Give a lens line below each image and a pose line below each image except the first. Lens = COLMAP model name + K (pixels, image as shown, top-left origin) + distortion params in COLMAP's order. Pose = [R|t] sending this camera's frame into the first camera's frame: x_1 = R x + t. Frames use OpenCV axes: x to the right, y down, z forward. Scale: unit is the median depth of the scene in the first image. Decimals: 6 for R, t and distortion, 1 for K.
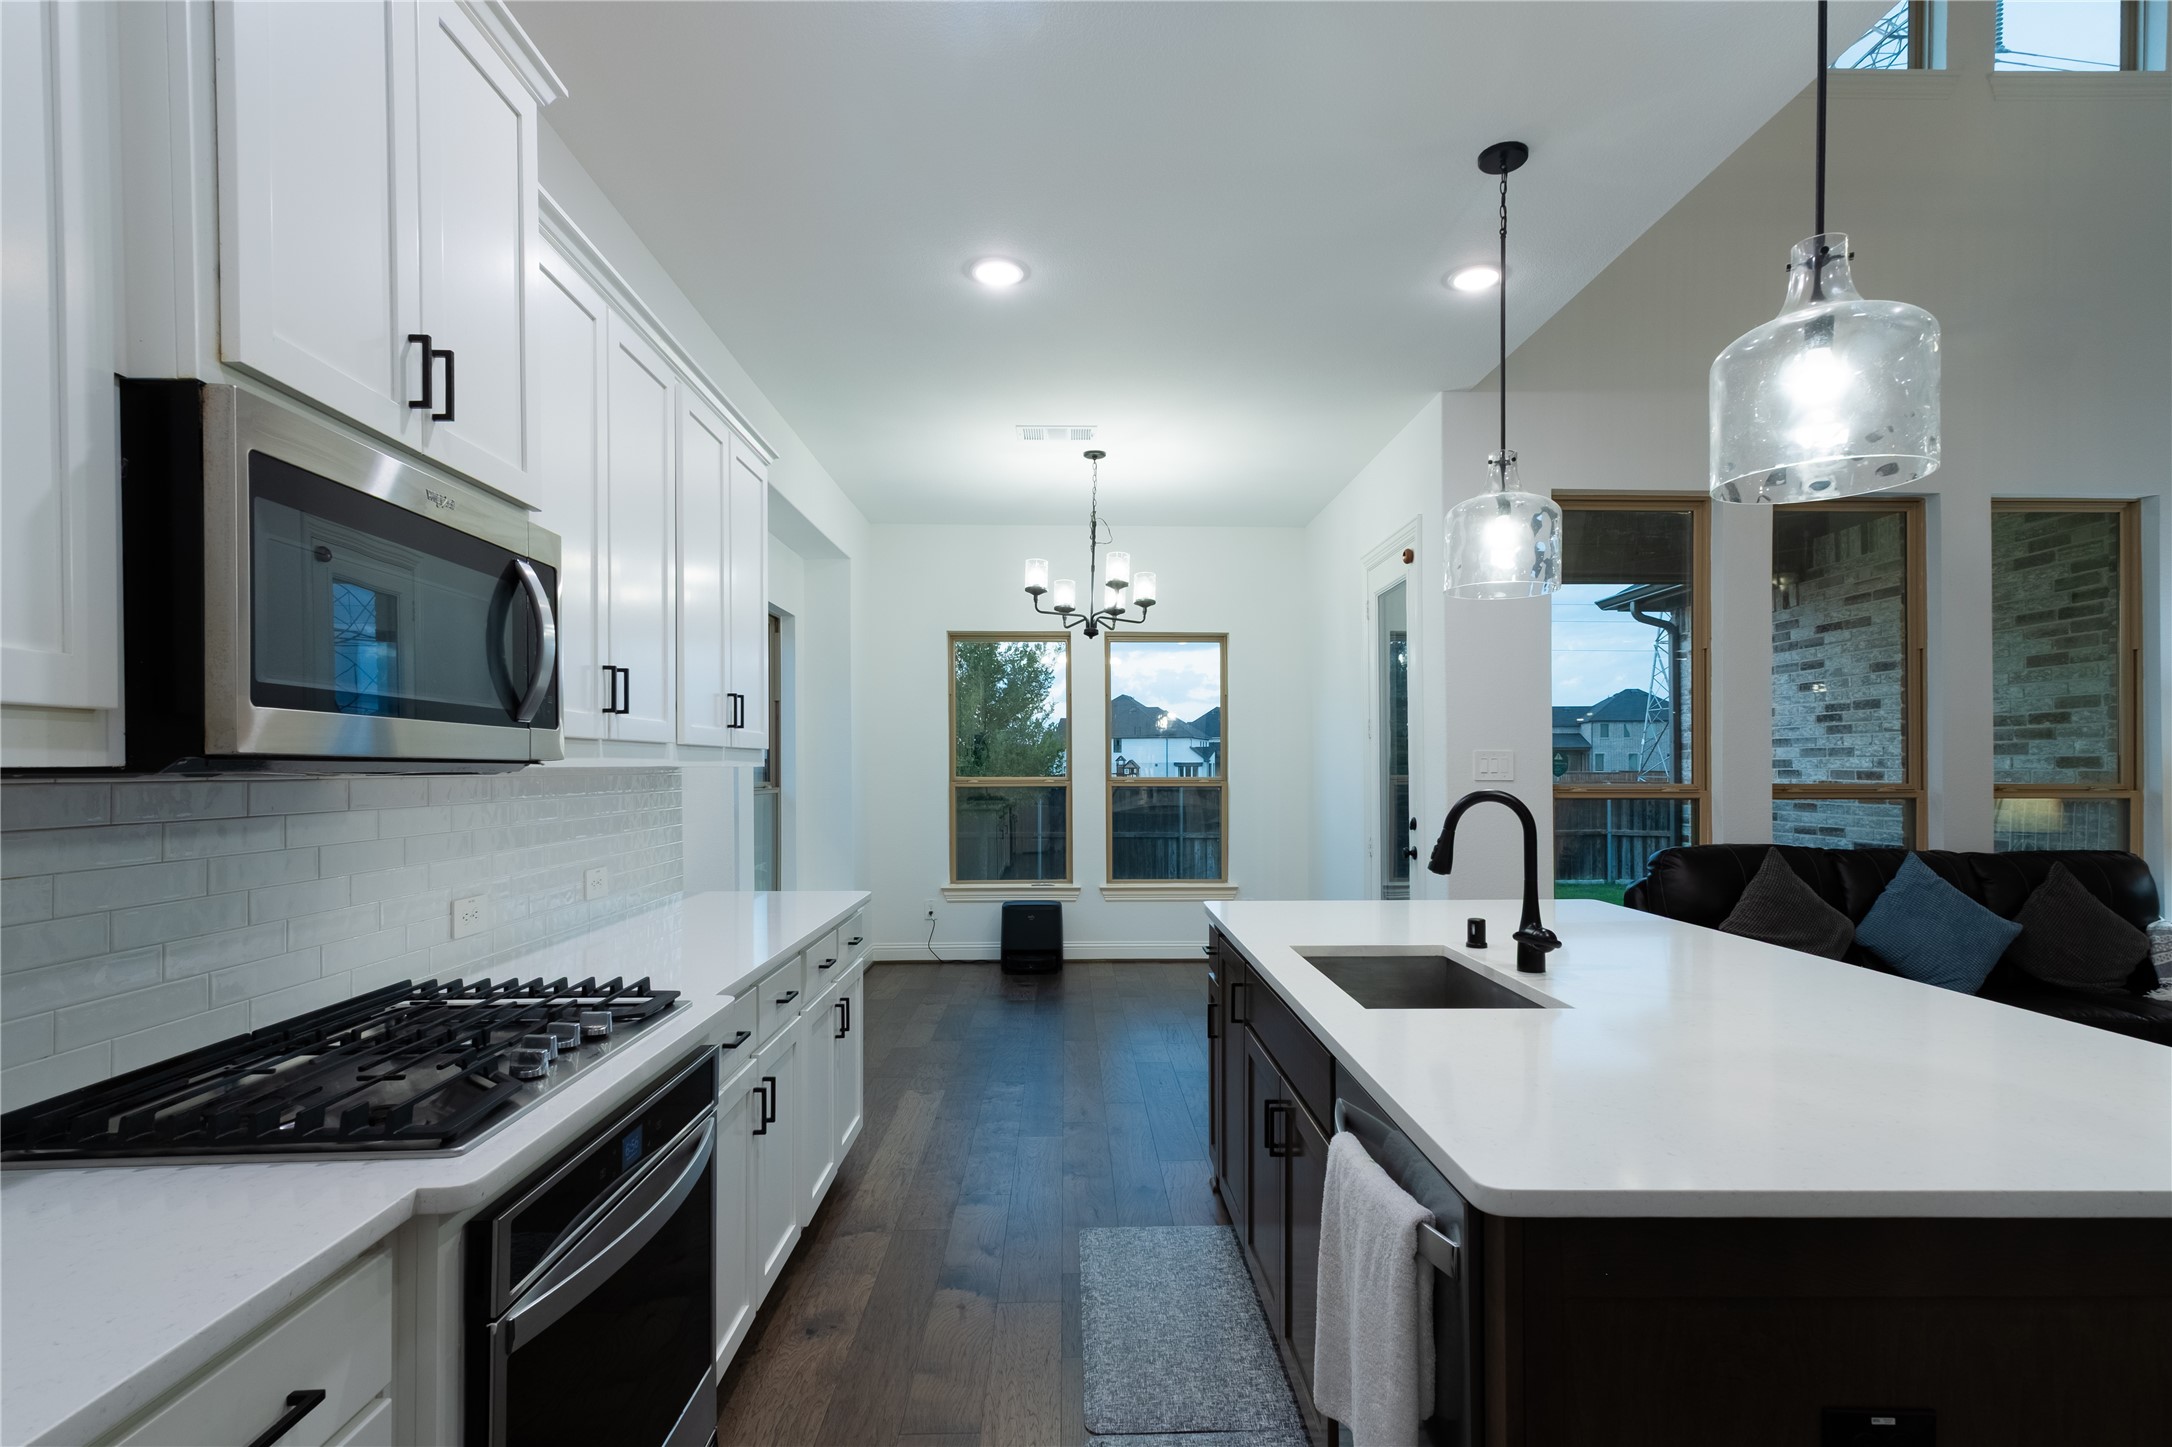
lens RADIAL K [[1060.5, 0, 1090.5], [0, 1060.5, 764.3], [0, 0, 1]] dist [-0.000160, 0.000004]
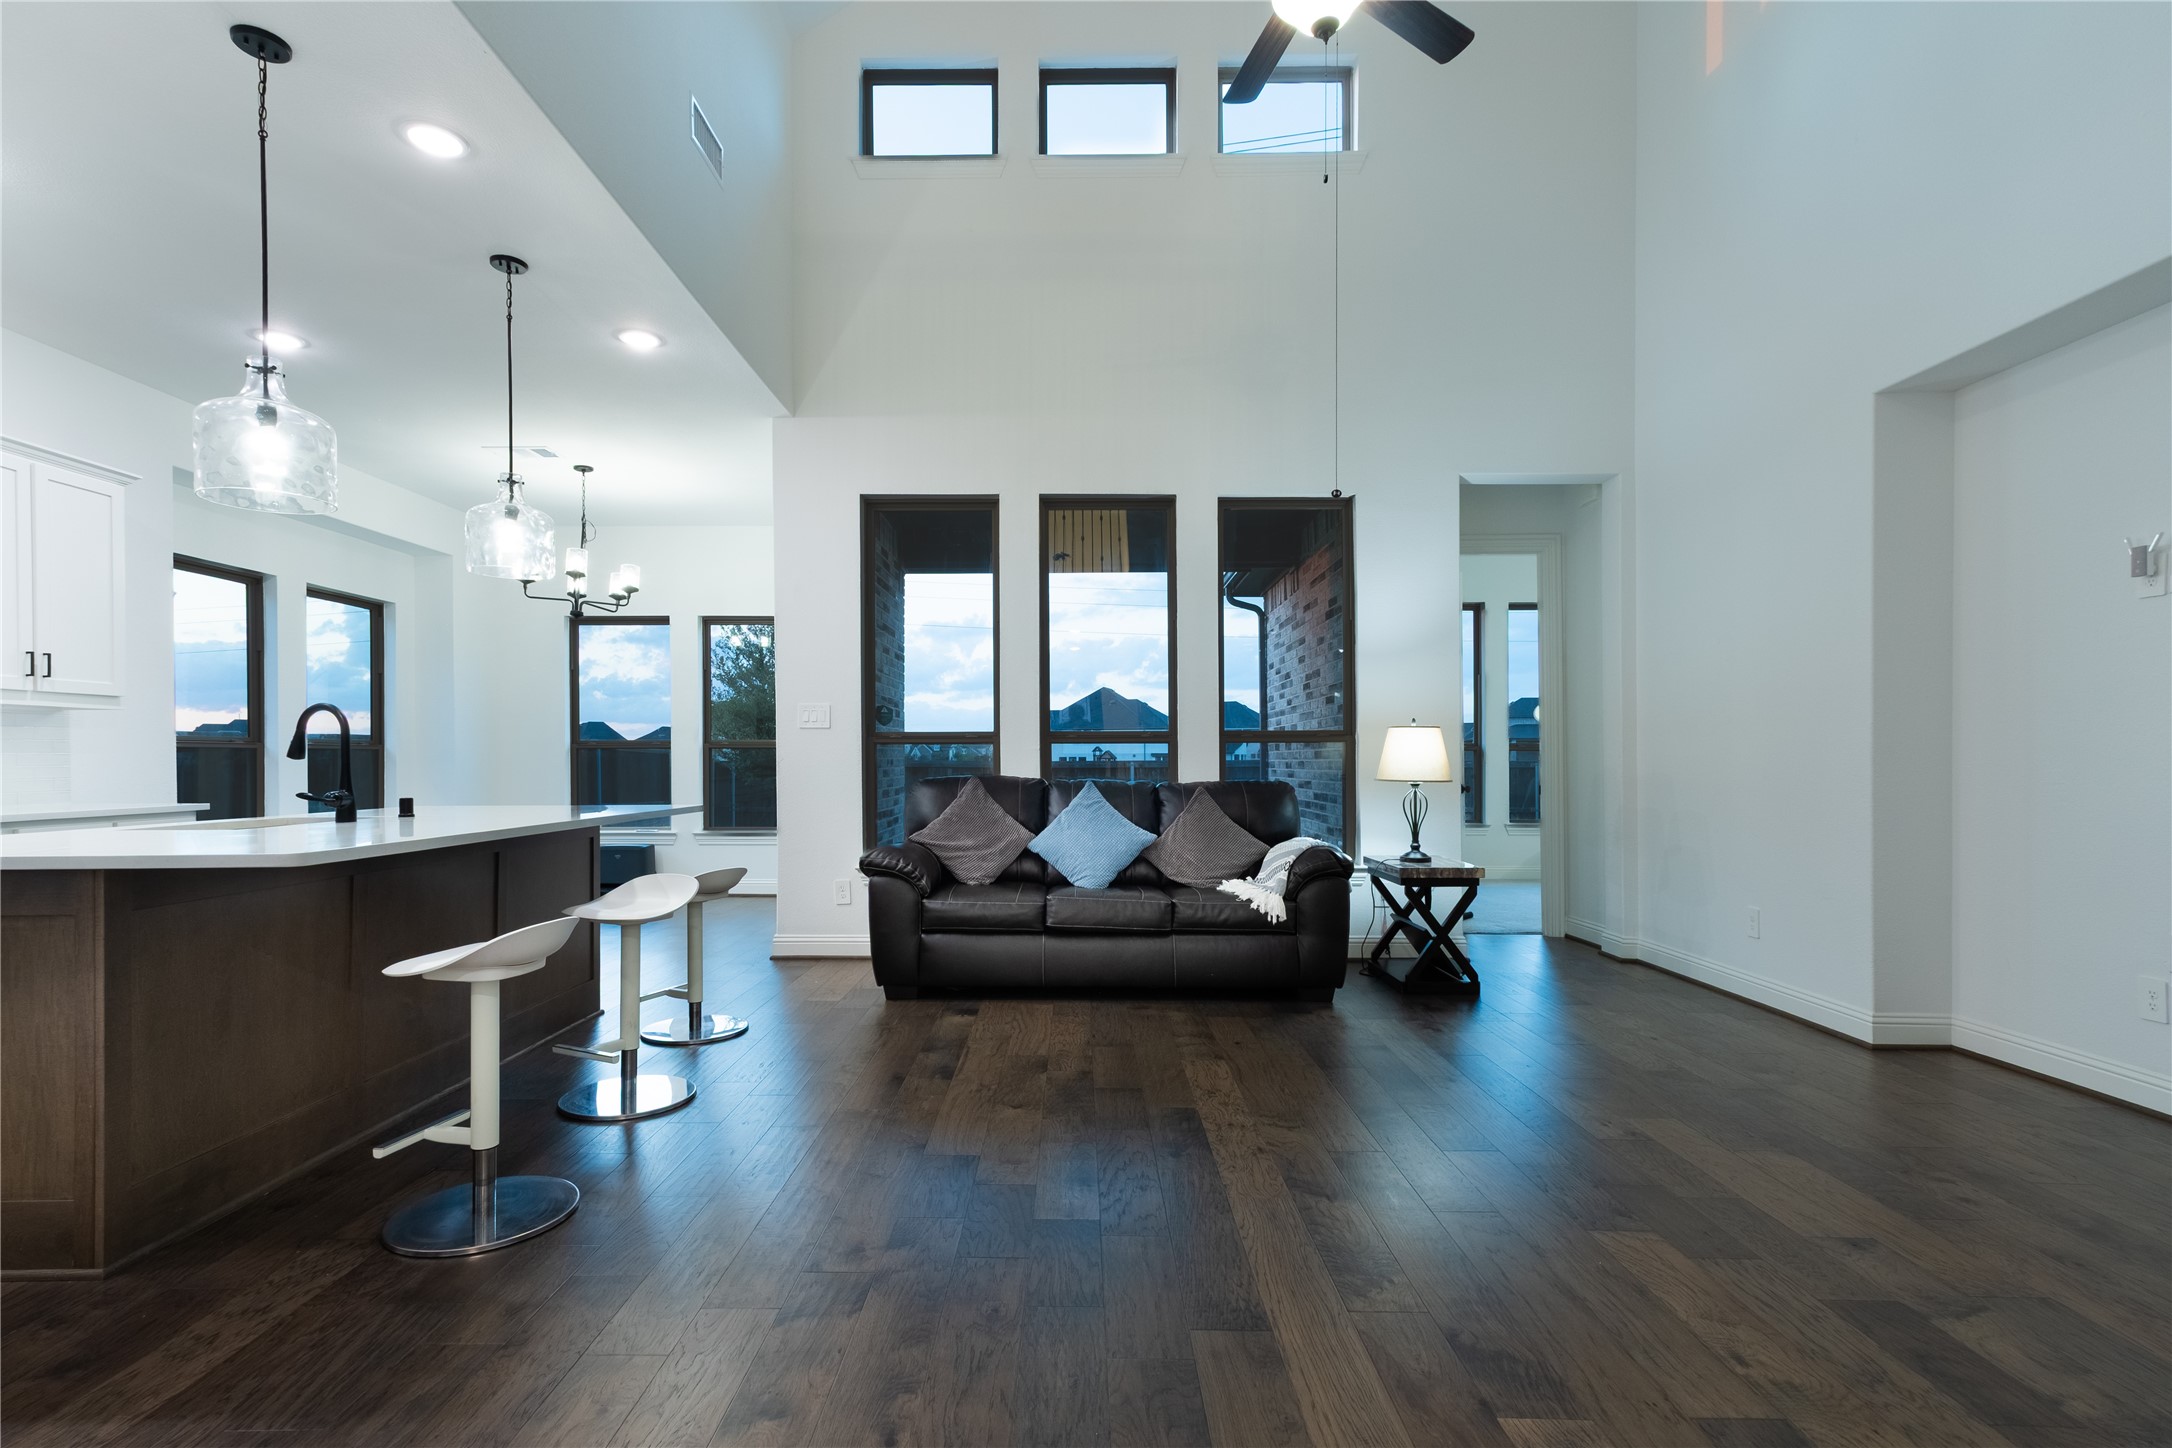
lens RADIAL K [[1037.0, 0, 1068.0], [0, 1037.0, 757.9], [0, 0, 1]] dist [0.014759, 0.000455]
pose [[0.999227, -0.002329, -0.039246, 0.640691], [0.002315, 0.999997, -0.000383, 0.045645], [0.039247, 0.000292, 0.999230, -0.190826]]
